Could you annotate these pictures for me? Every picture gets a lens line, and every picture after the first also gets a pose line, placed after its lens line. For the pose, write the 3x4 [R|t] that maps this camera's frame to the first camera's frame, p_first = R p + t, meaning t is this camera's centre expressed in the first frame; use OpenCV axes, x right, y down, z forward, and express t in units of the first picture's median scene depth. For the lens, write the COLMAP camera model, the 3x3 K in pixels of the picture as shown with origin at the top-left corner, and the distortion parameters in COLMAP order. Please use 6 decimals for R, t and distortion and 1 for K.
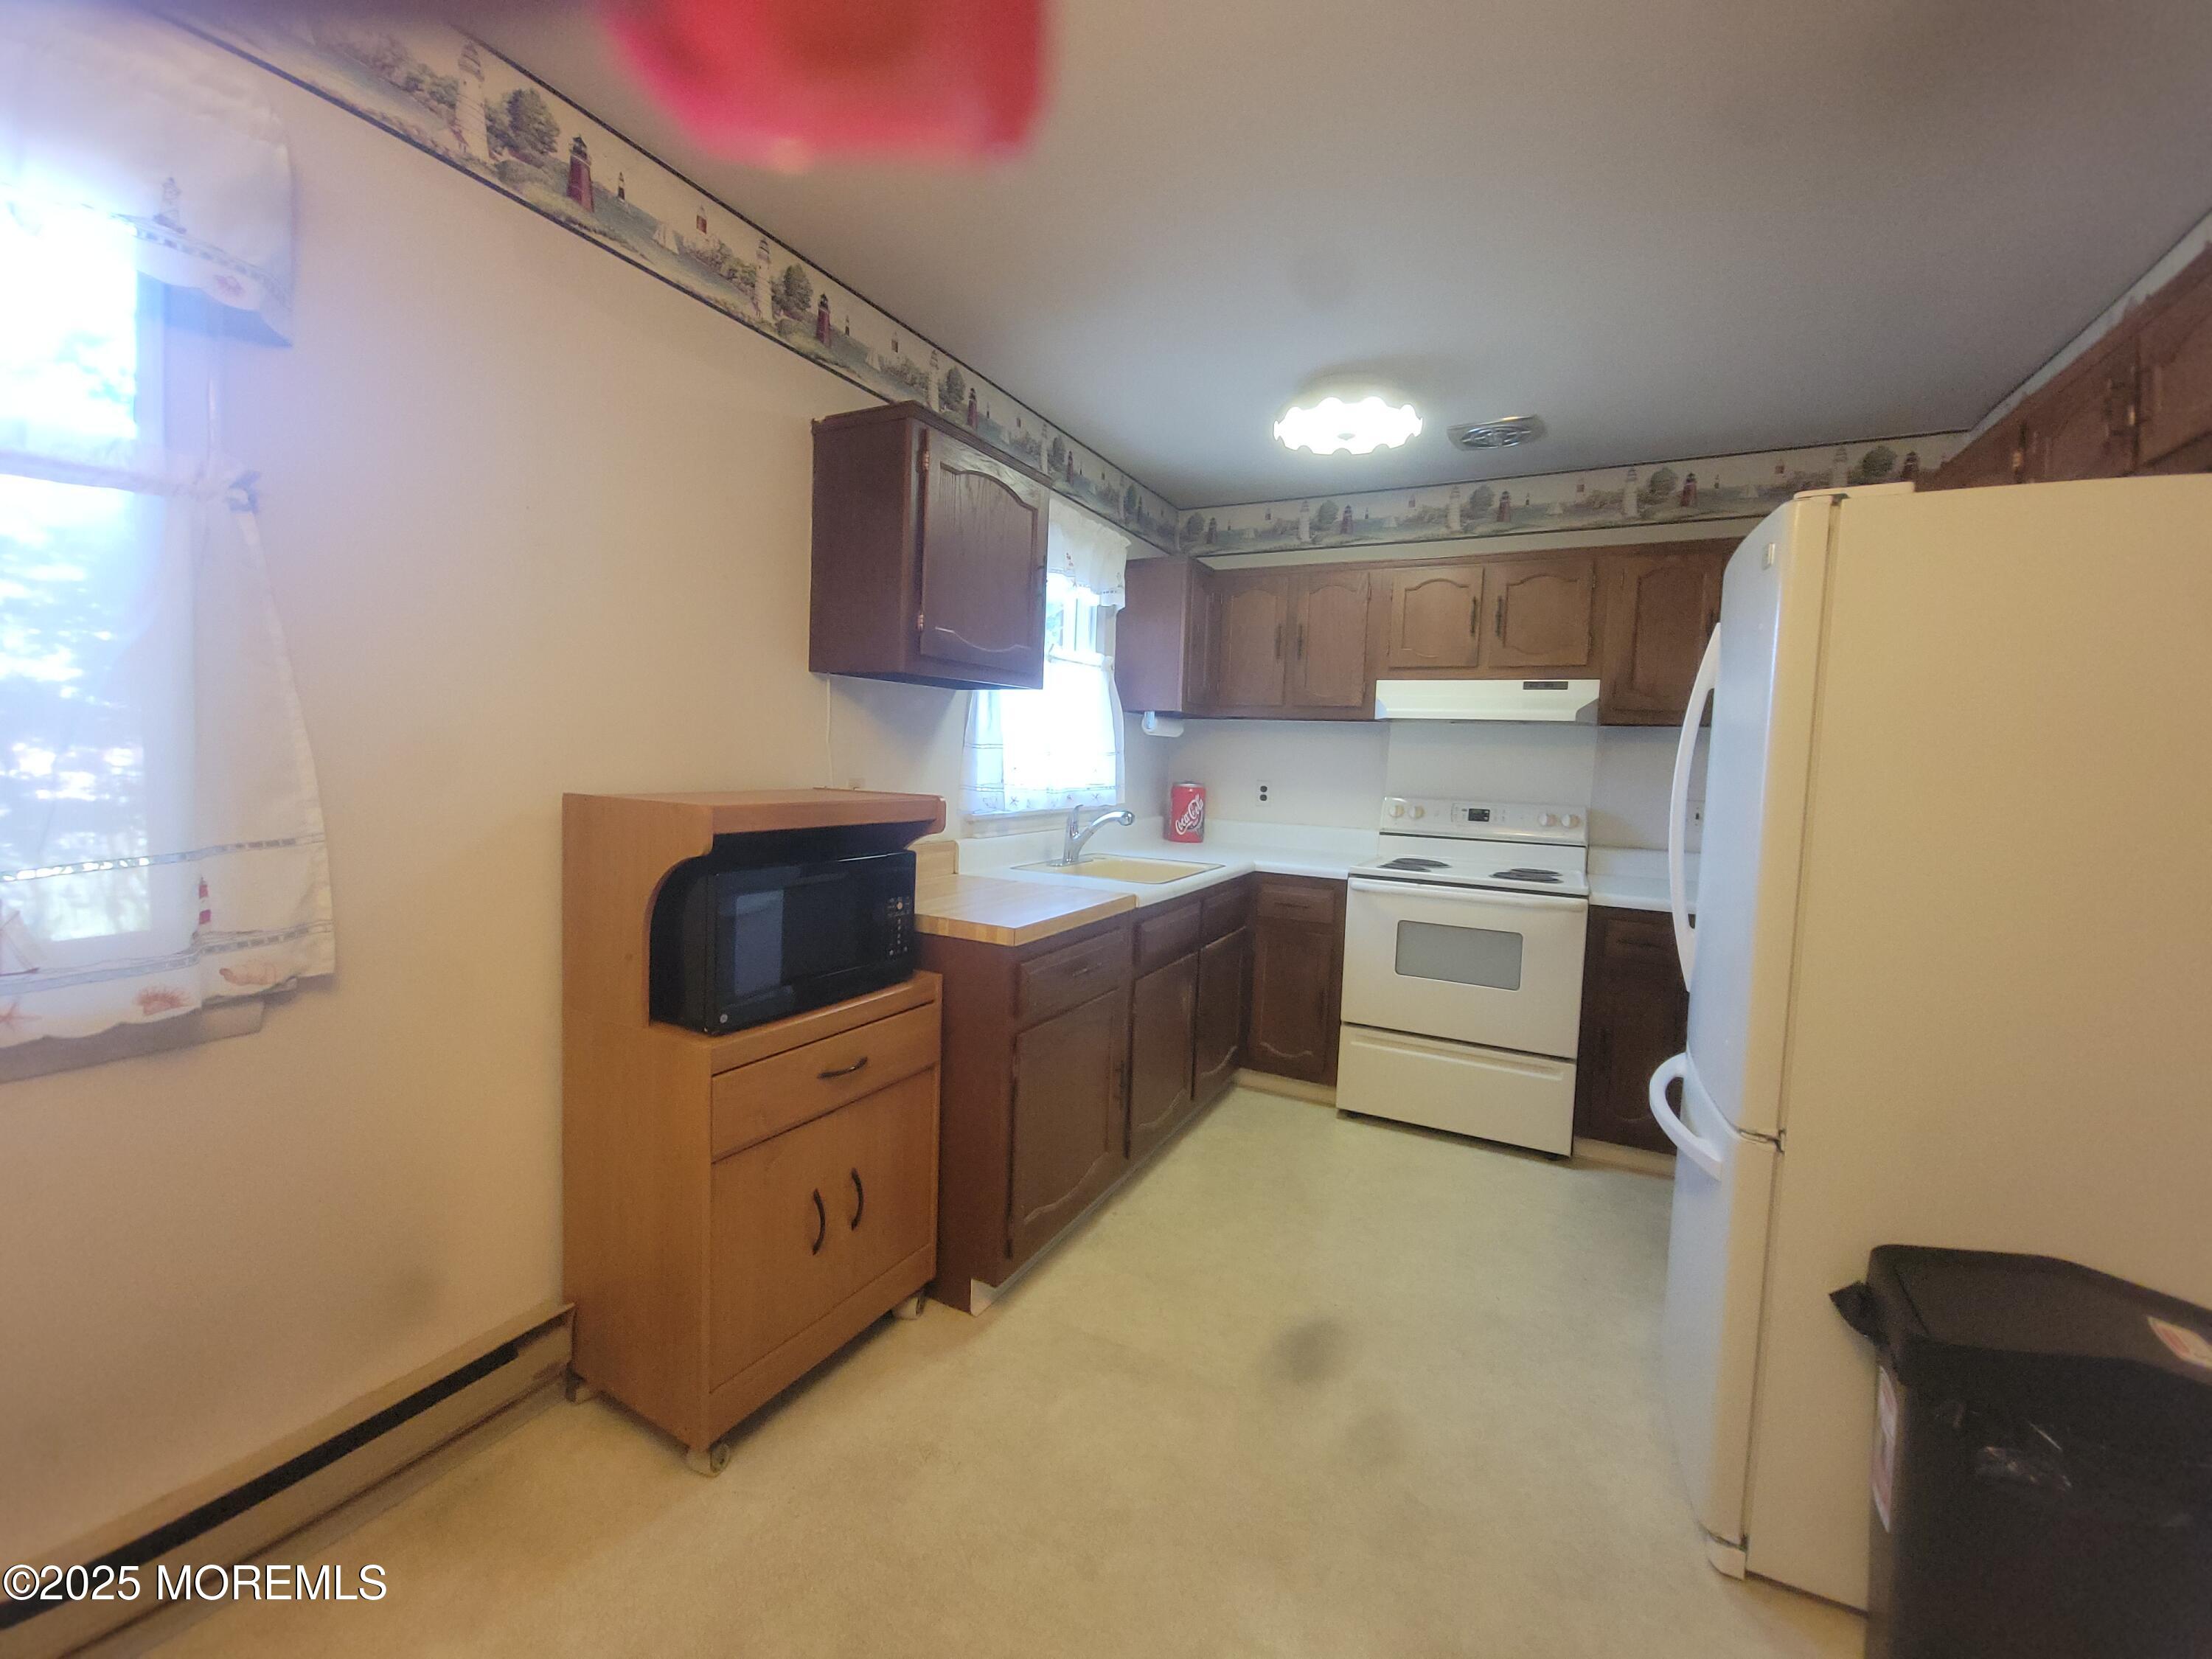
lens RADIAL K [[899.7, 0, 1111.5], [0, 899.7, 811.8], [0, 0, 1]] dist [0.005463, -0.003606]
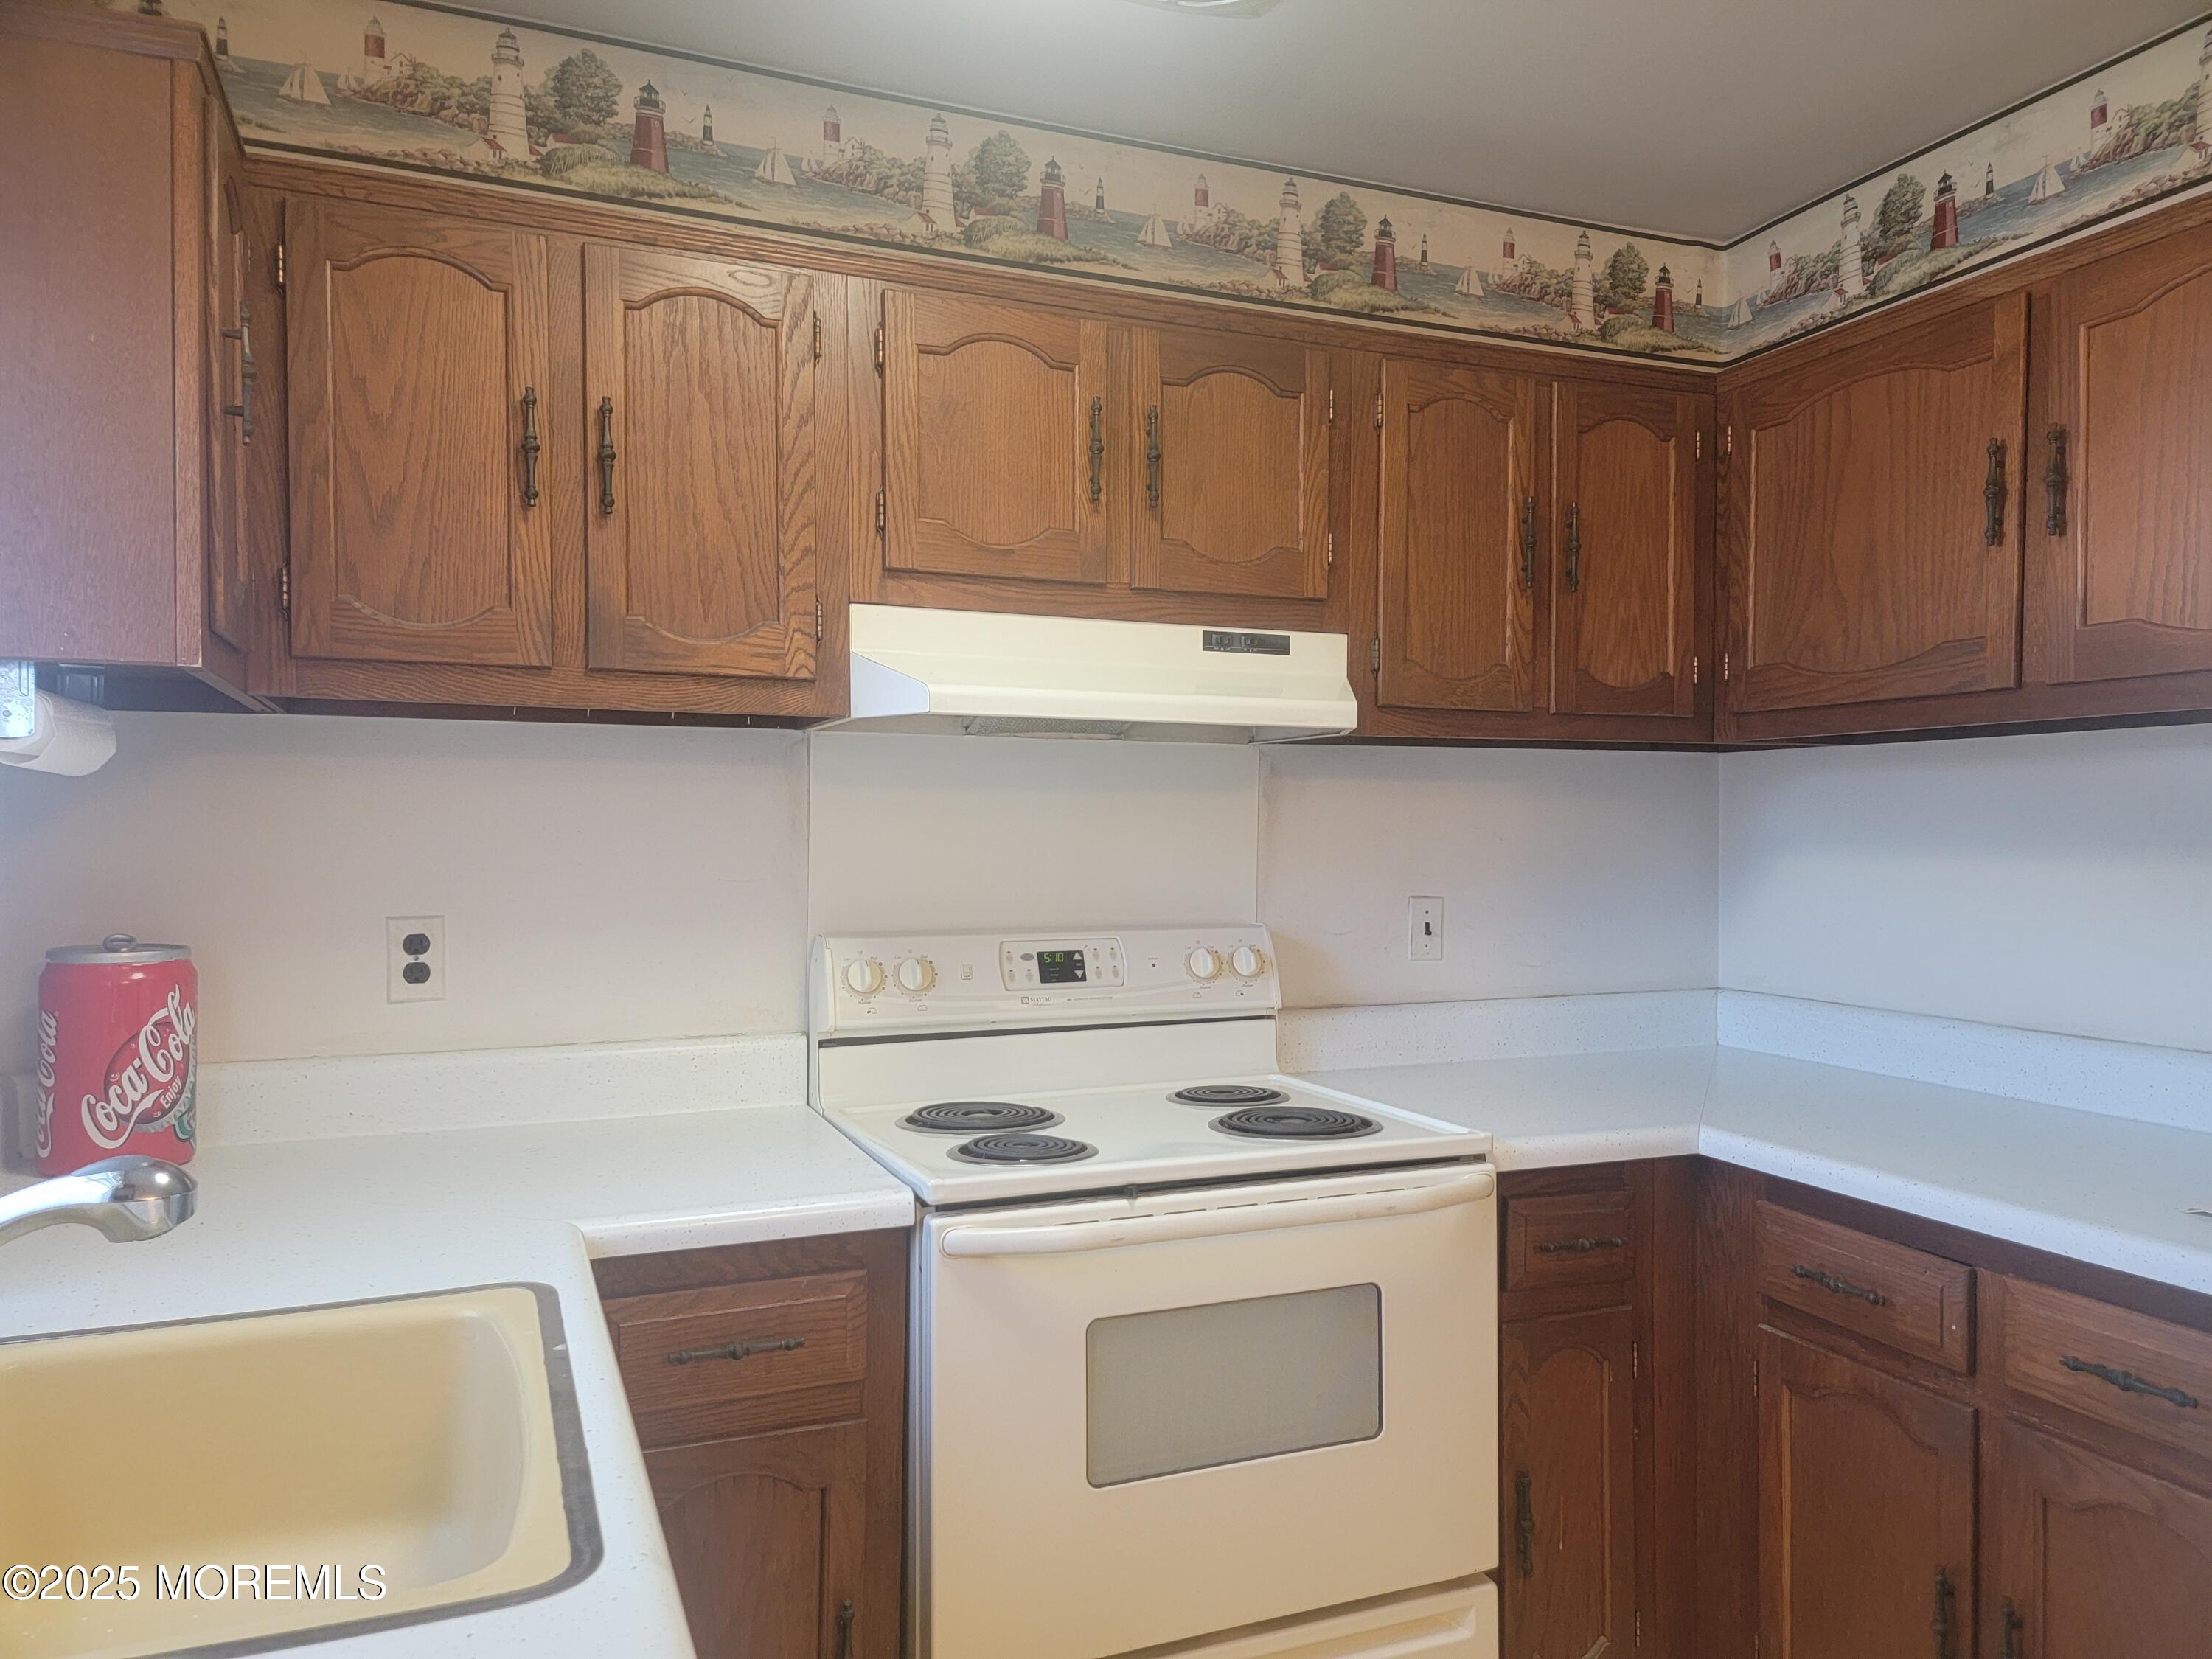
lens RADIAL K [[1544.1, 0, 1137.5], [0, 1544.1, 851.5], [0, 0, 1]] dist [0.063231, -0.025524]
pose [[0.646460, -0.043598, 0.761701, -0.109241], [0.071227, 0.997454, -0.003359, -0.055055], [-0.759616, 0.056425, 0.647919, 0.693969]]
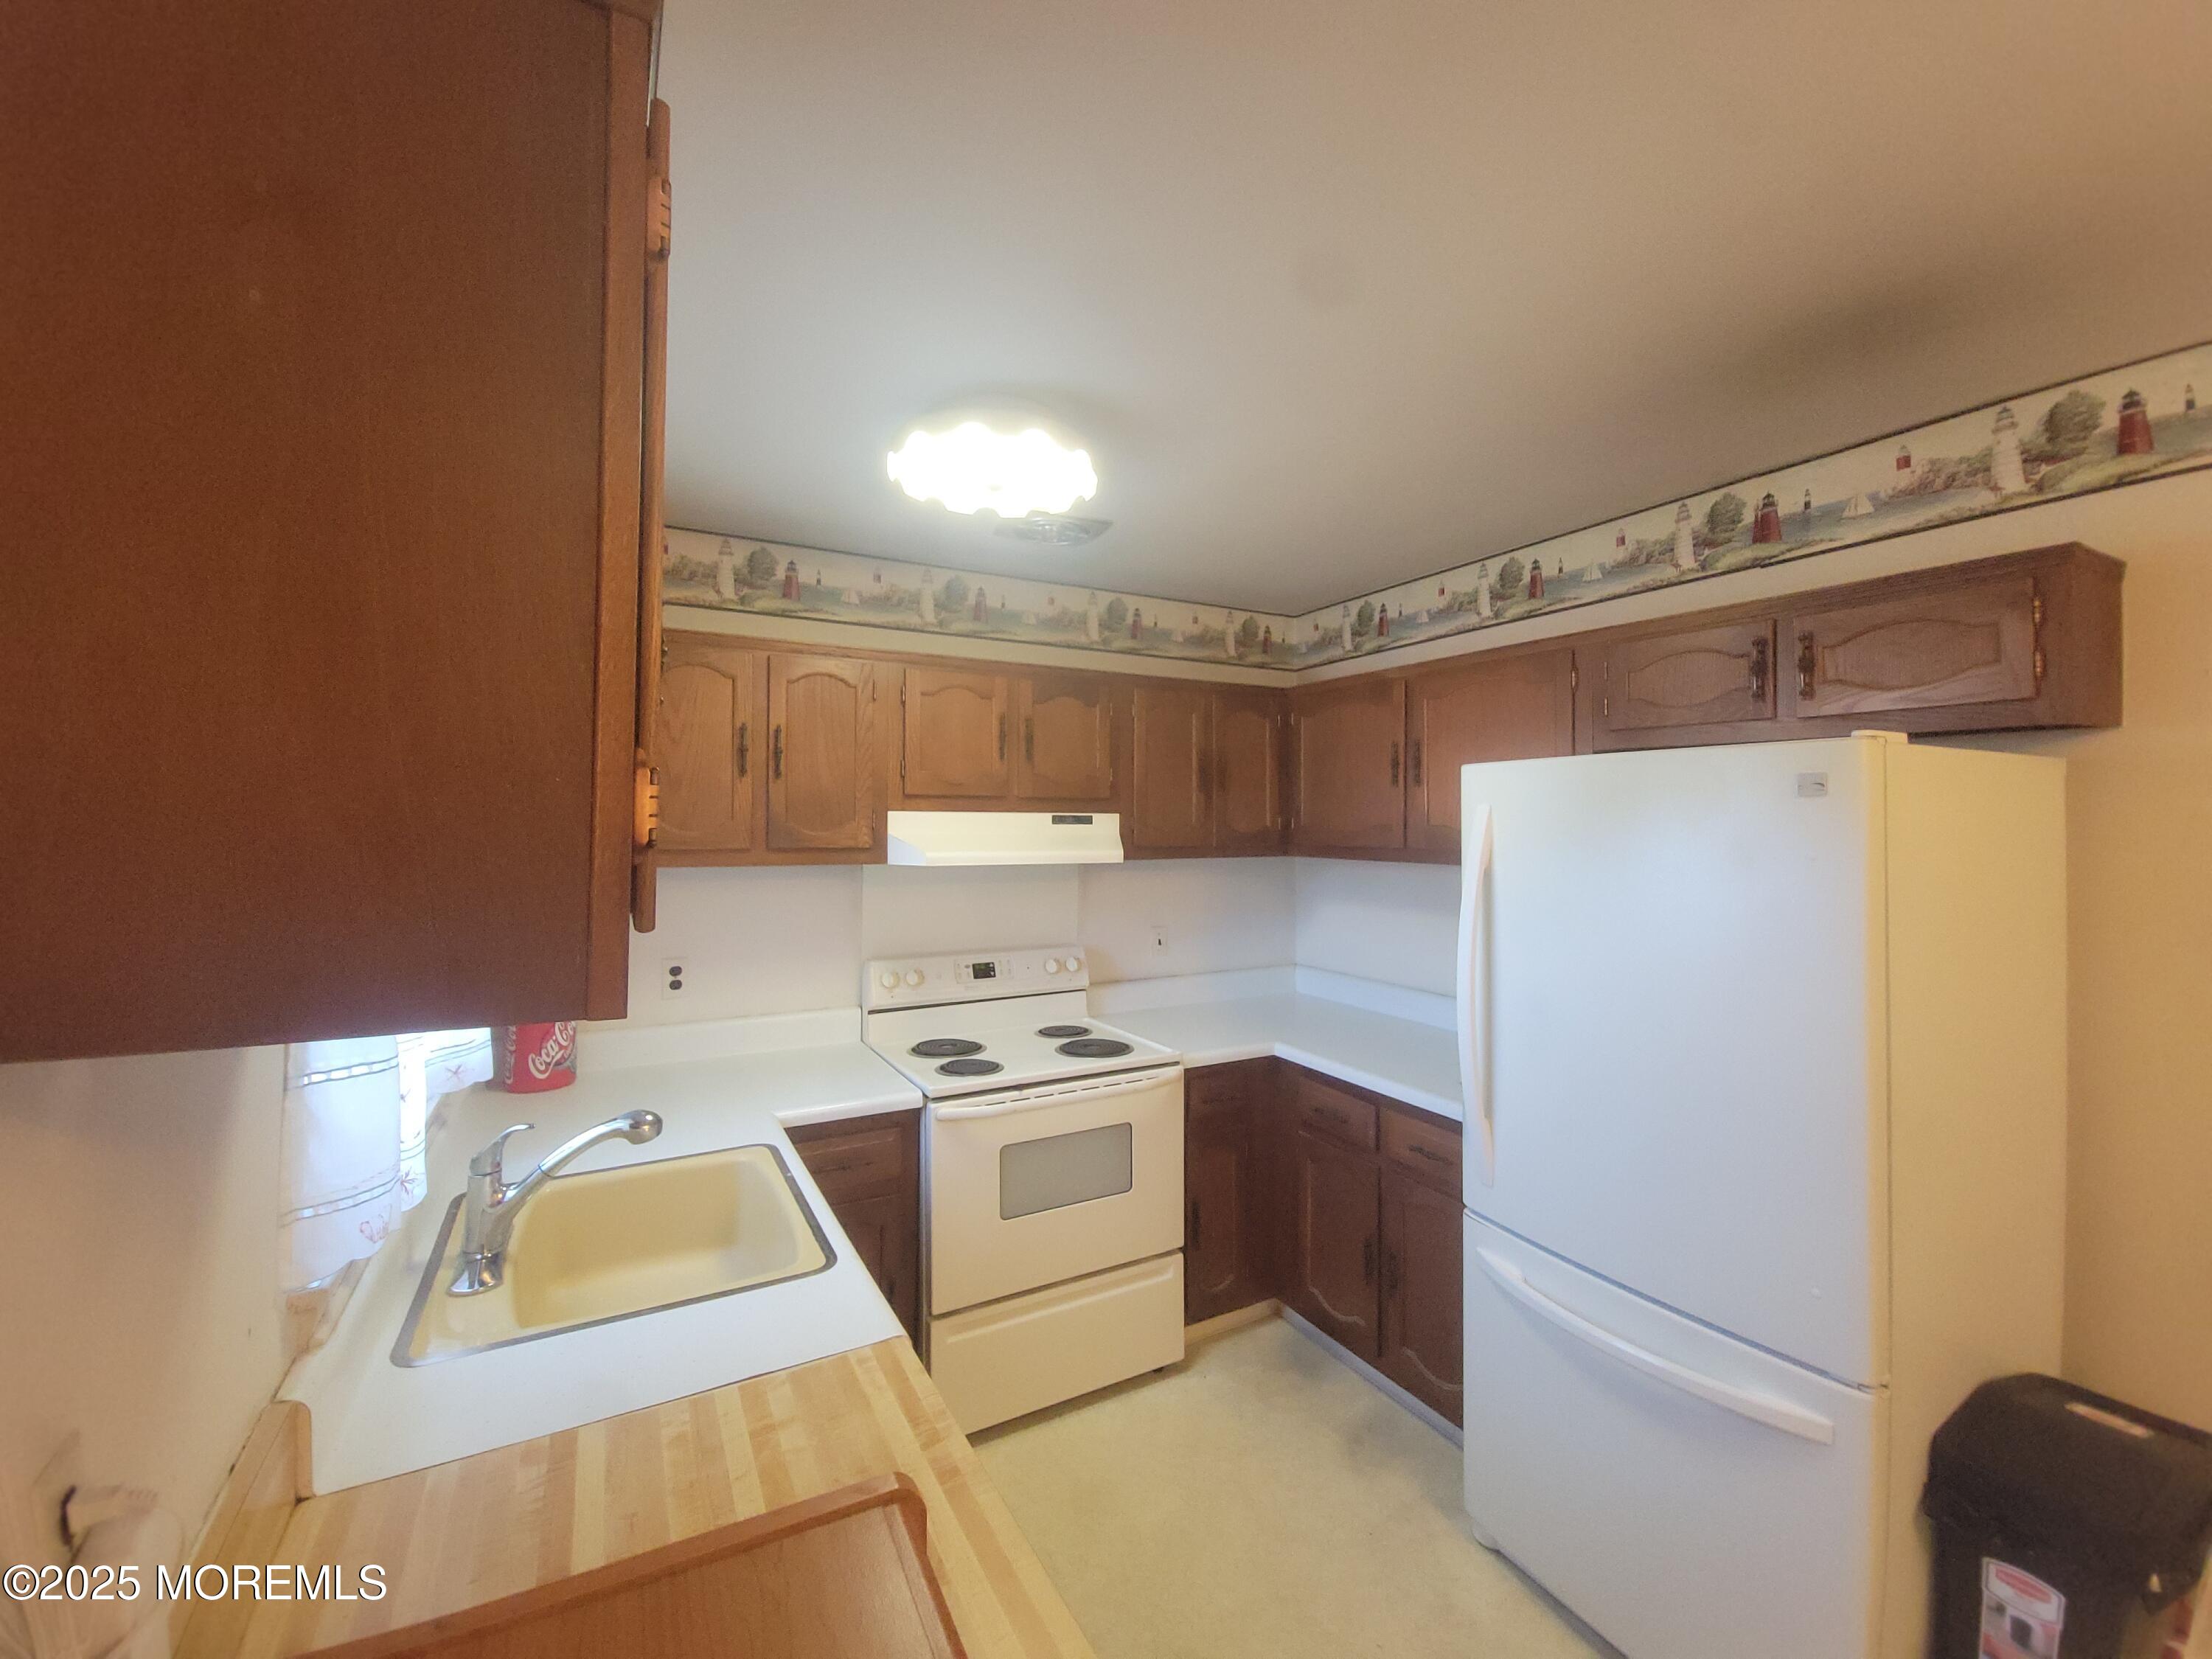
lens RADIAL K [[899.7, 0, 1107.3], [0, 899.7, 815.9], [0, 0, 1]] dist [0.005463, -0.003606]
pose [[0.560813, -0.024533, 0.827579, -0.269968], [0.071517, 0.997260, -0.018901, -0.148226], [-0.824848, 0.069785, 0.561032, 0.565587]]
